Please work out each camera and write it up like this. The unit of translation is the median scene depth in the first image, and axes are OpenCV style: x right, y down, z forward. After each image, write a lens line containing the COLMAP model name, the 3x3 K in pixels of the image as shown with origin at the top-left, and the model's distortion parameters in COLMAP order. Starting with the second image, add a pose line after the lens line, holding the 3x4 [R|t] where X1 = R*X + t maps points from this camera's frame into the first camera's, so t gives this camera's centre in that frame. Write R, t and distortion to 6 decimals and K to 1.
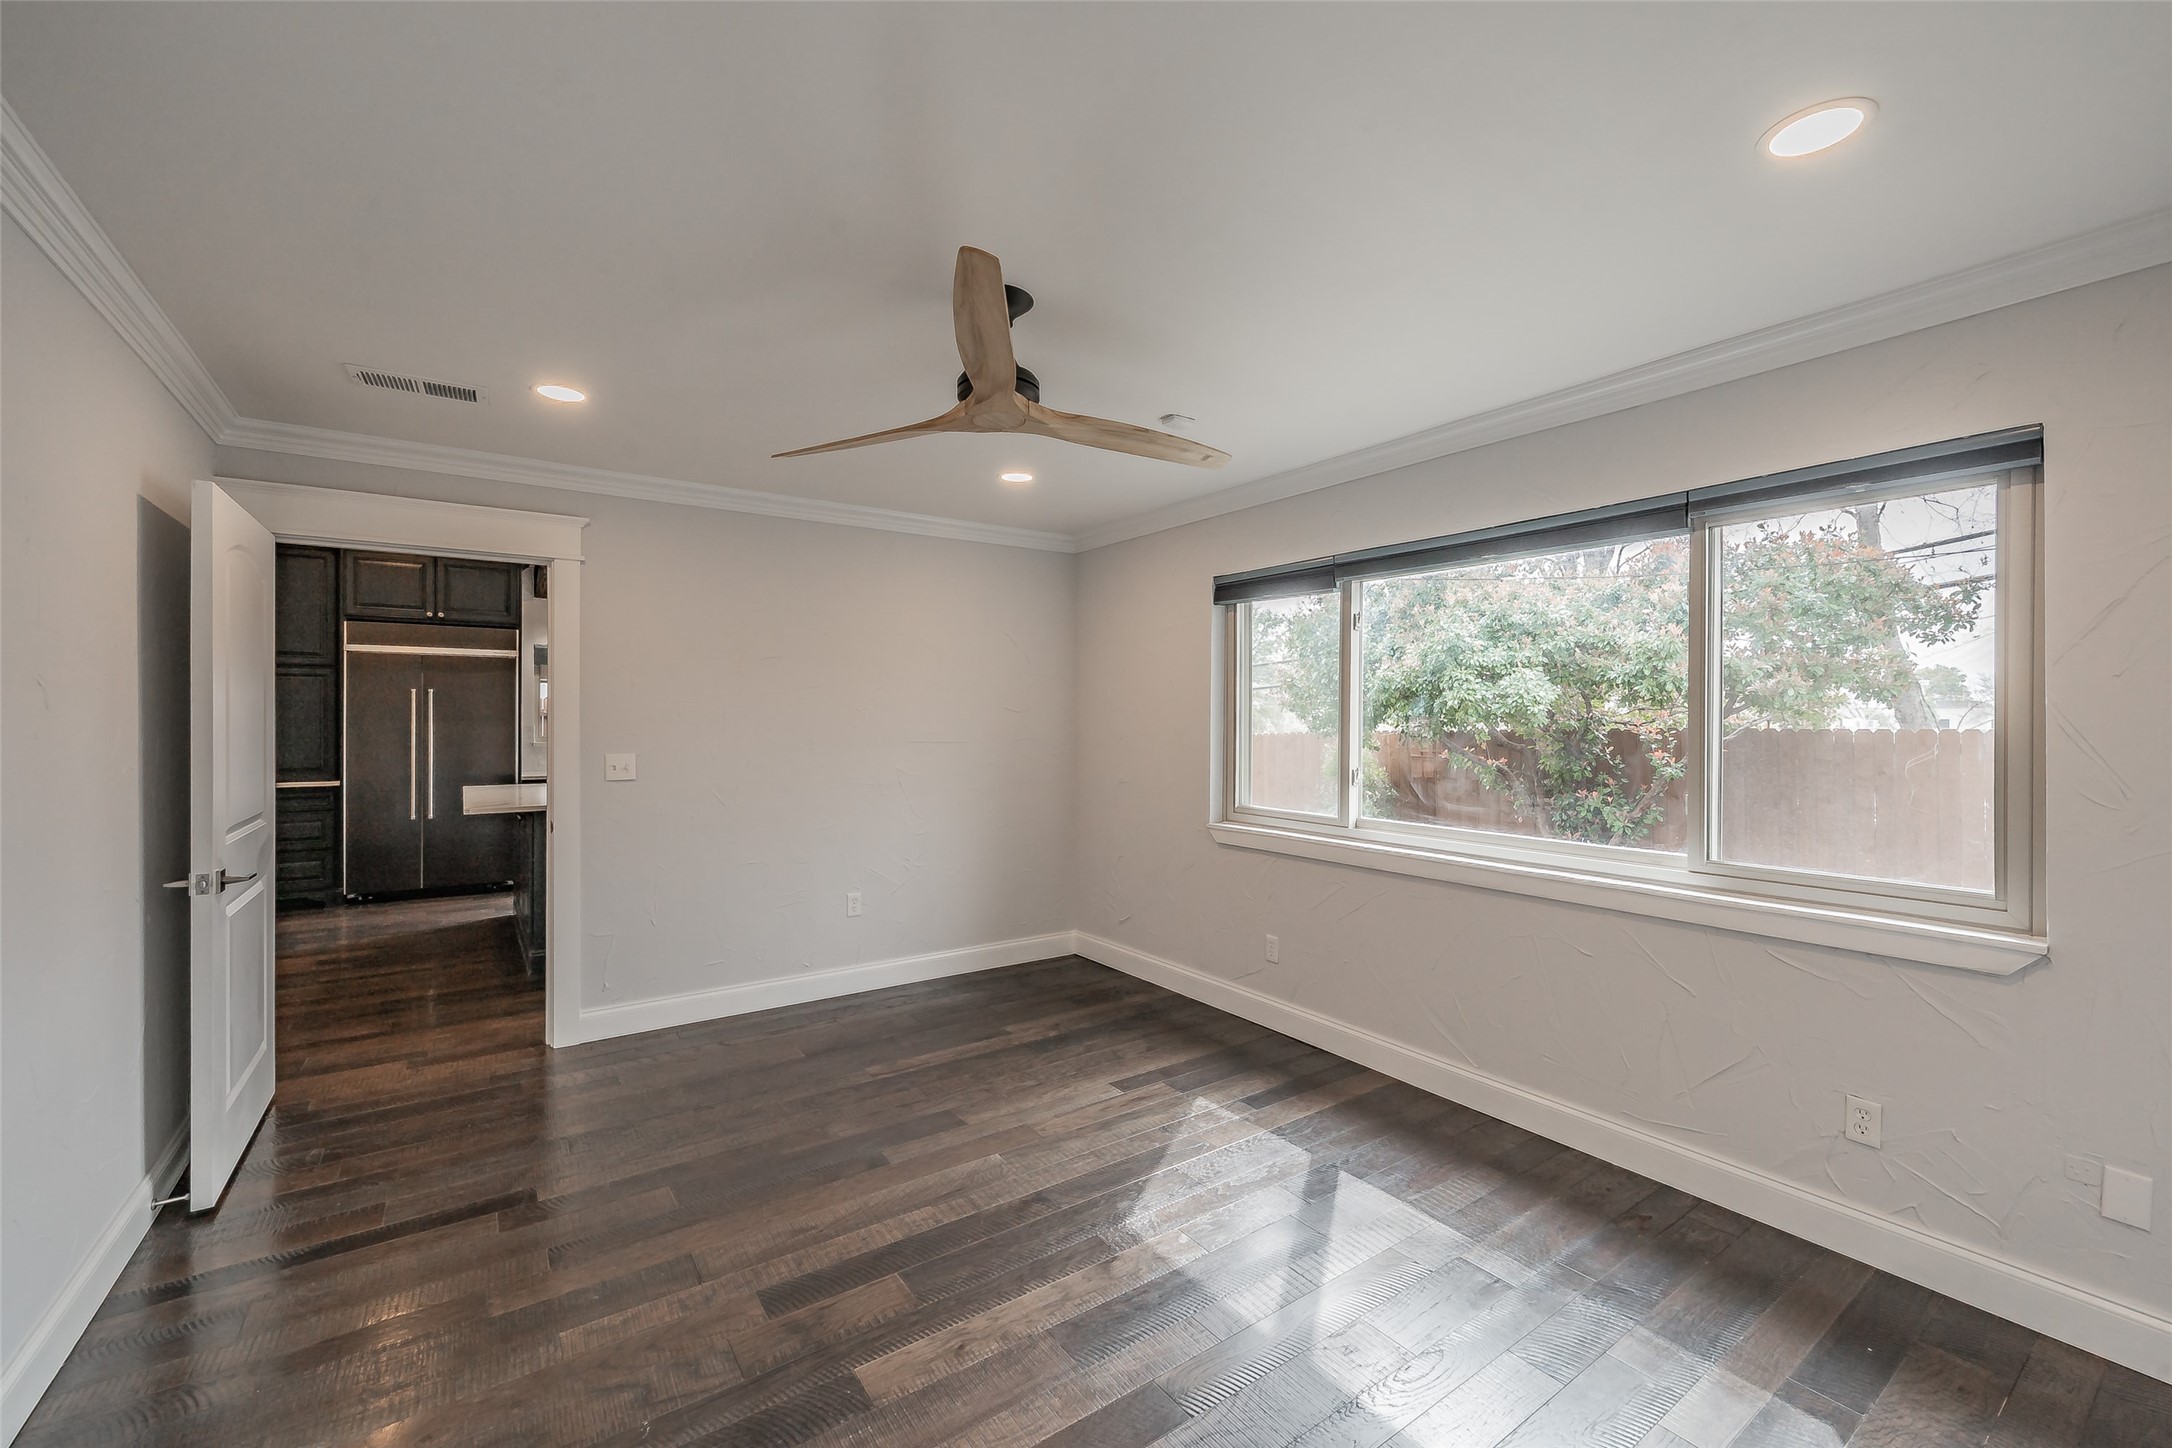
lens RADIAL K [[880.5, 0, 1091.7], [0, 880.5, 726.5], [0, 0, 1]] dist [-0.001537, 0.000007]
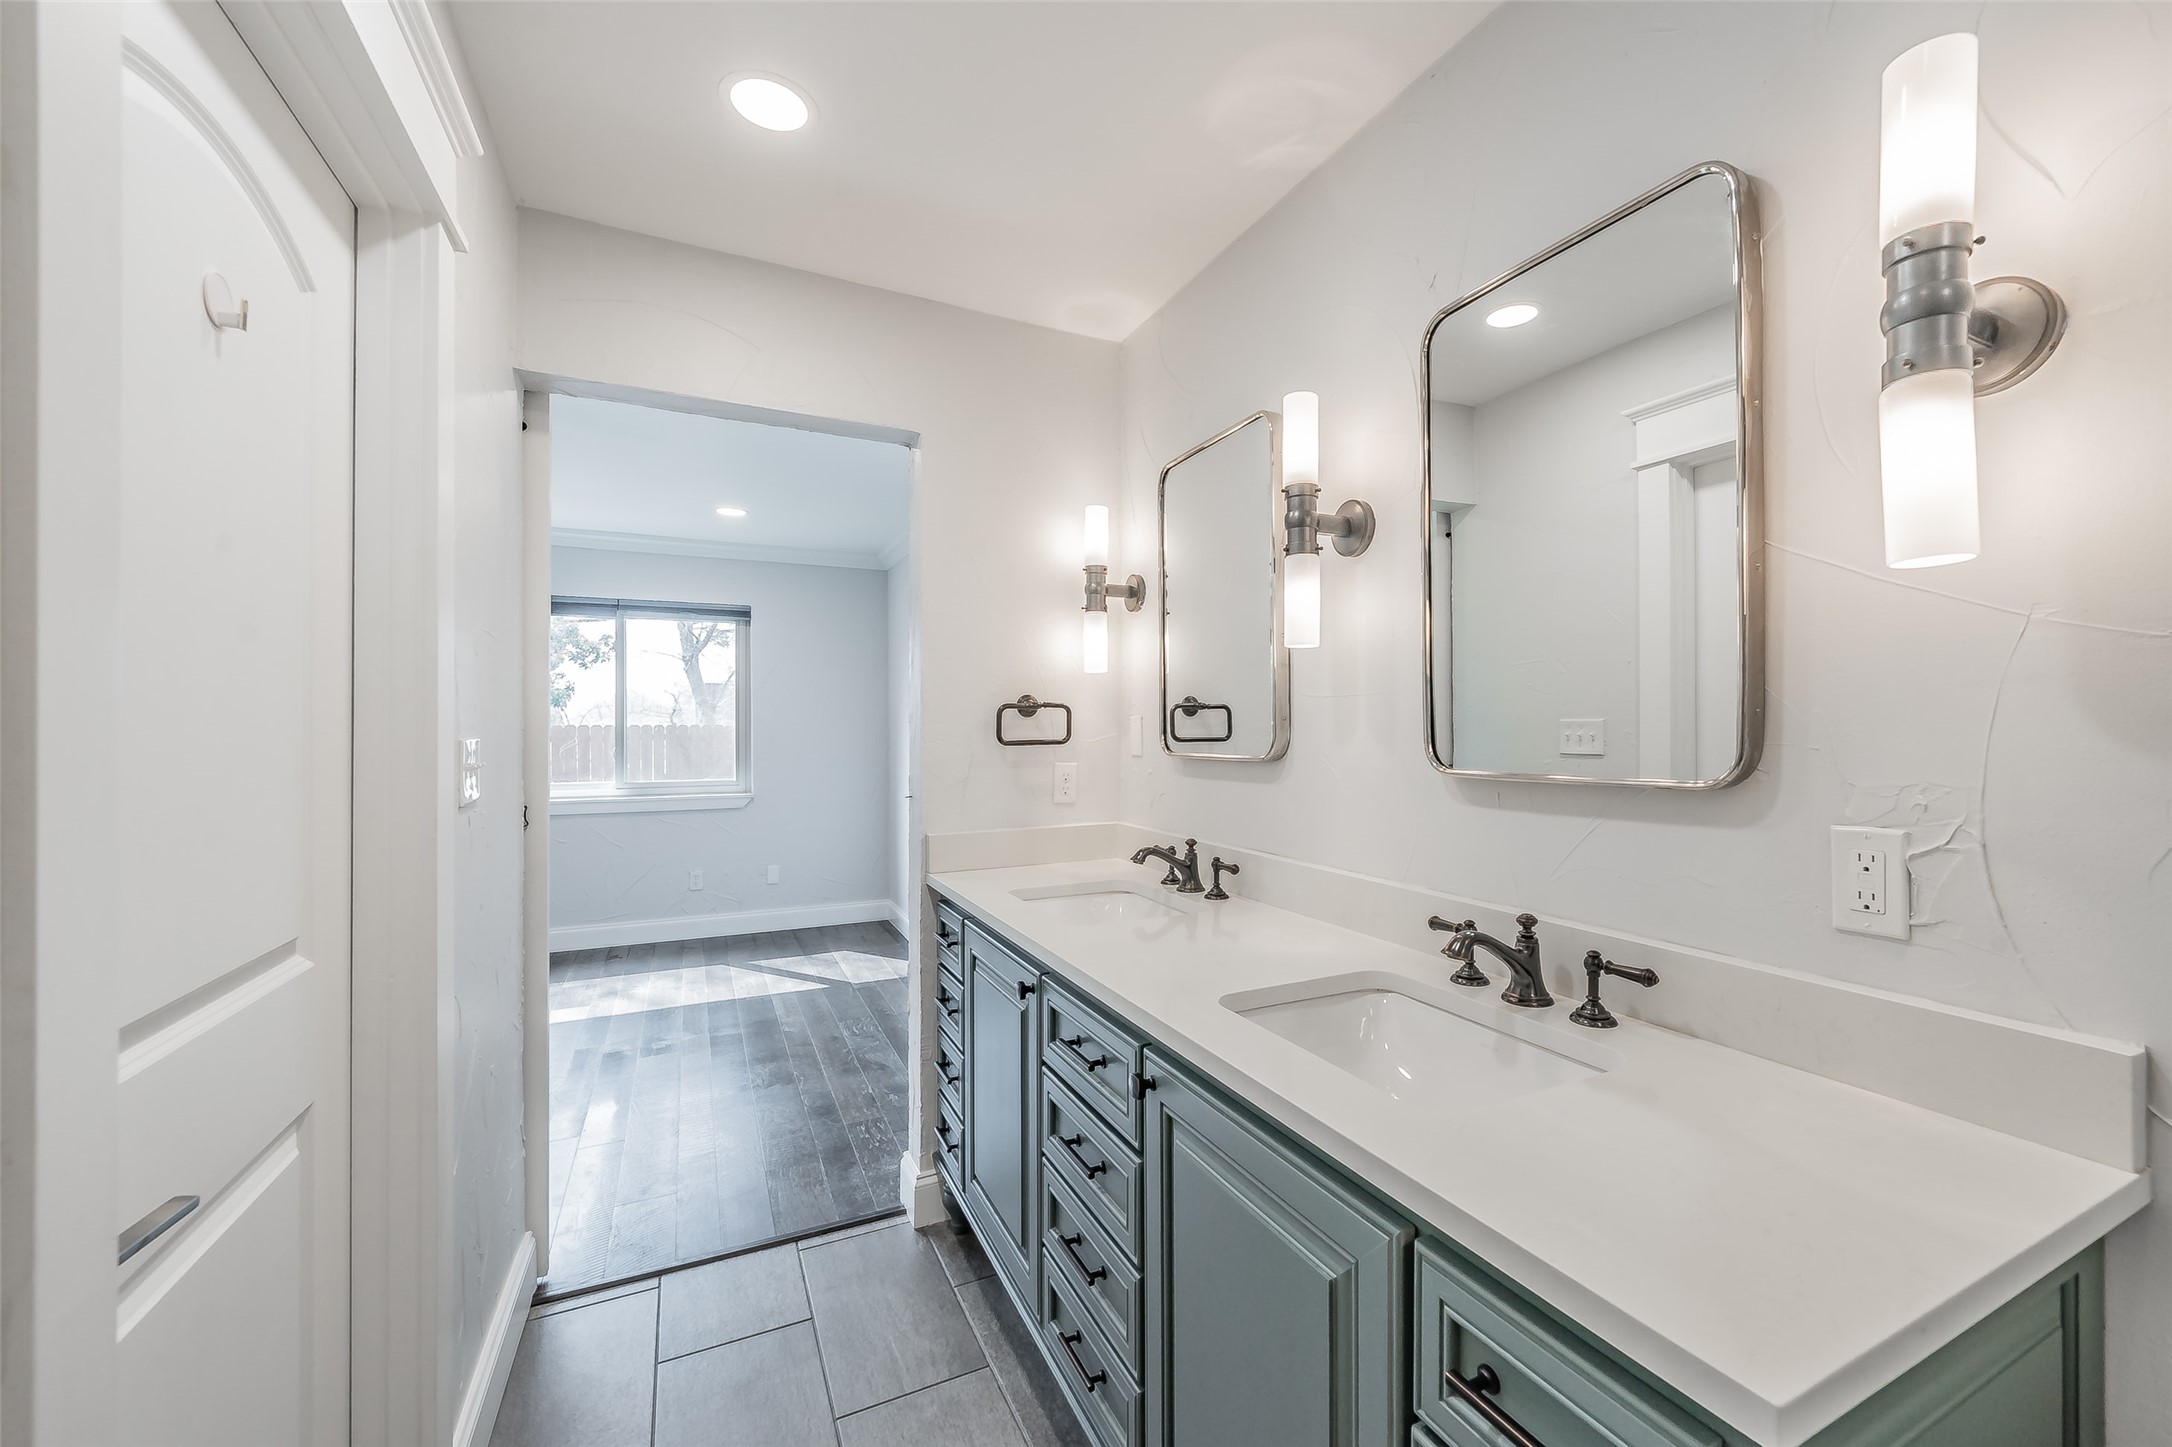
lens RADIAL K [[808.7, 0, 1087.1], [0, 808.7, 724.9], [0, 0, 1]] dist [0.034479, 0.000202]
pose [[0.181128, -0.000672, 0.983459, -1.184563], [0.006826, 0.999977, -0.000573, 0.037457], [-0.983436, 0.006816, 0.181128, -0.480091]]
